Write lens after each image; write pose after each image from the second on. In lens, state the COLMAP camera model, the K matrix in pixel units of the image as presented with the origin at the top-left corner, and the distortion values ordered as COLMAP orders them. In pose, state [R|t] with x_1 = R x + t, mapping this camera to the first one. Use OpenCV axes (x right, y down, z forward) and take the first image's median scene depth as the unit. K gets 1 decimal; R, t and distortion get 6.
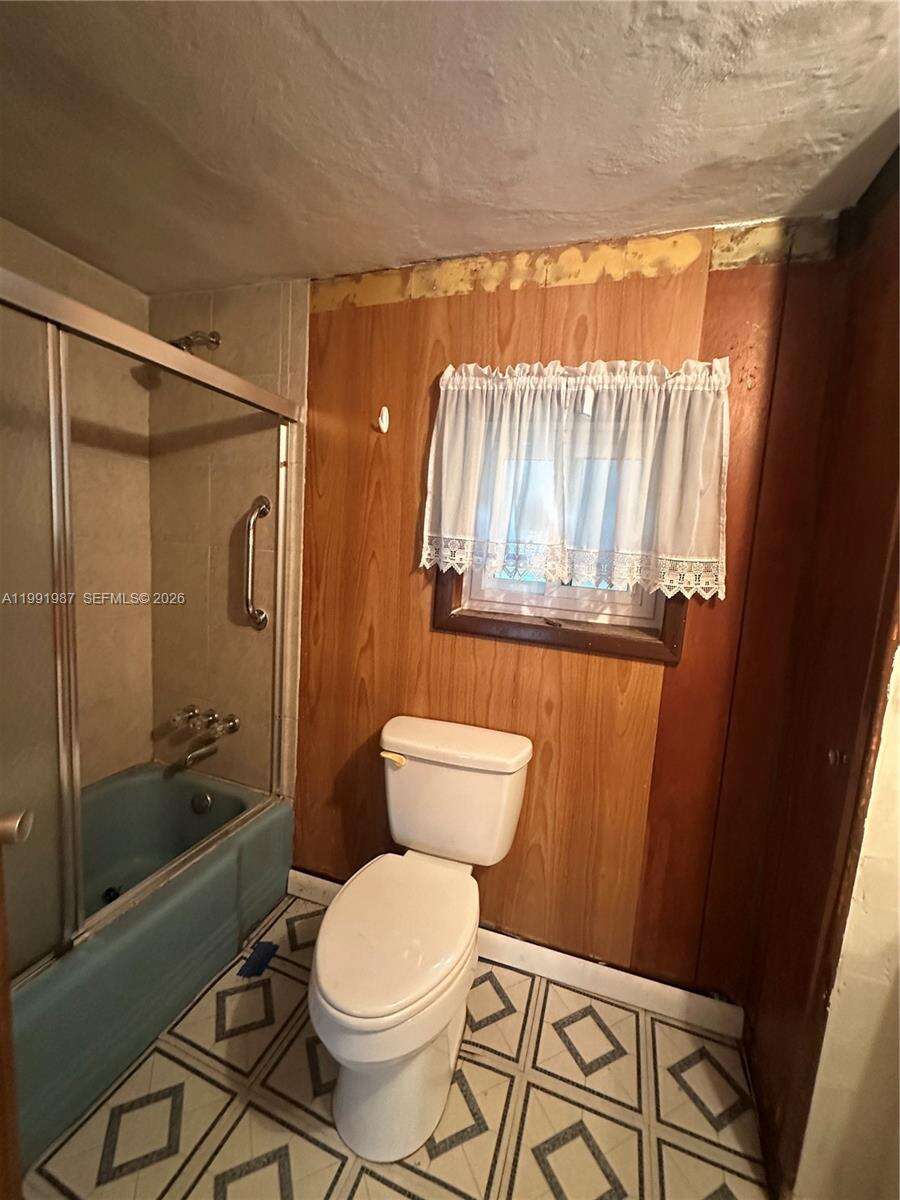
lens RADIAL K [[478.5, 0, 447.8], [0, 478.5, 601.3], [0, 0, 1]] dist [-0.004655, 0.001129]
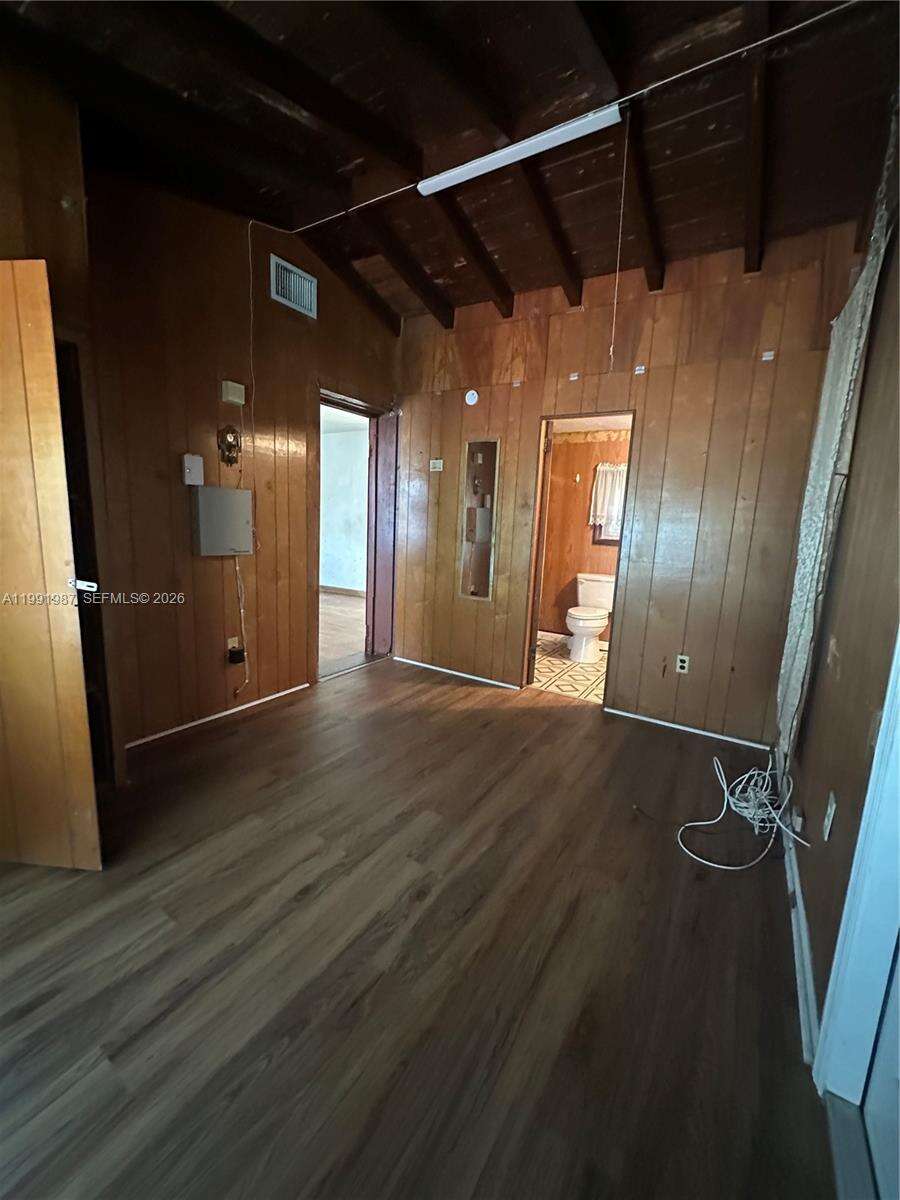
lens RADIAL K [[478.5, 0, 447.0], [0, 478.5, 598.0], [0, 0, 1]] dist [-0.004655, 0.001129]
pose [[0.975139, 0.010560, -0.221340, -0.303119], [-0.003211, 0.999432, 0.033536, 0.355146], [0.221569, -0.031992, 0.974620, -2.625283]]
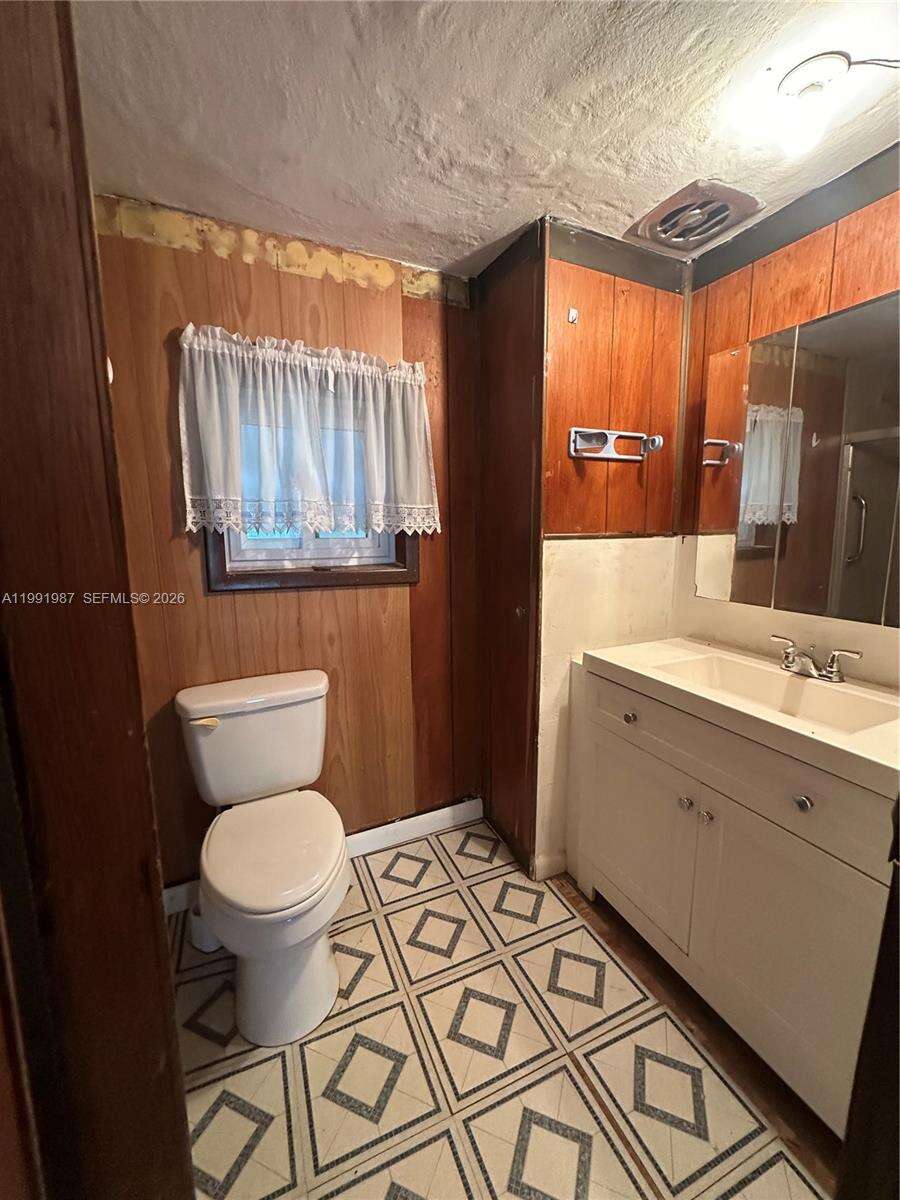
lens RADIAL K [[478.5, 0, 446.0], [0, 478.5, 601.3], [0, 0, 1]] dist [-0.004655, 0.001129]
pose [[0.726751, -0.176820, 0.663753, -0.382961], [0.140139, 0.984144, 0.108730, 0.041464], [-0.672454, 0.013998, 0.740007, -0.082974]]
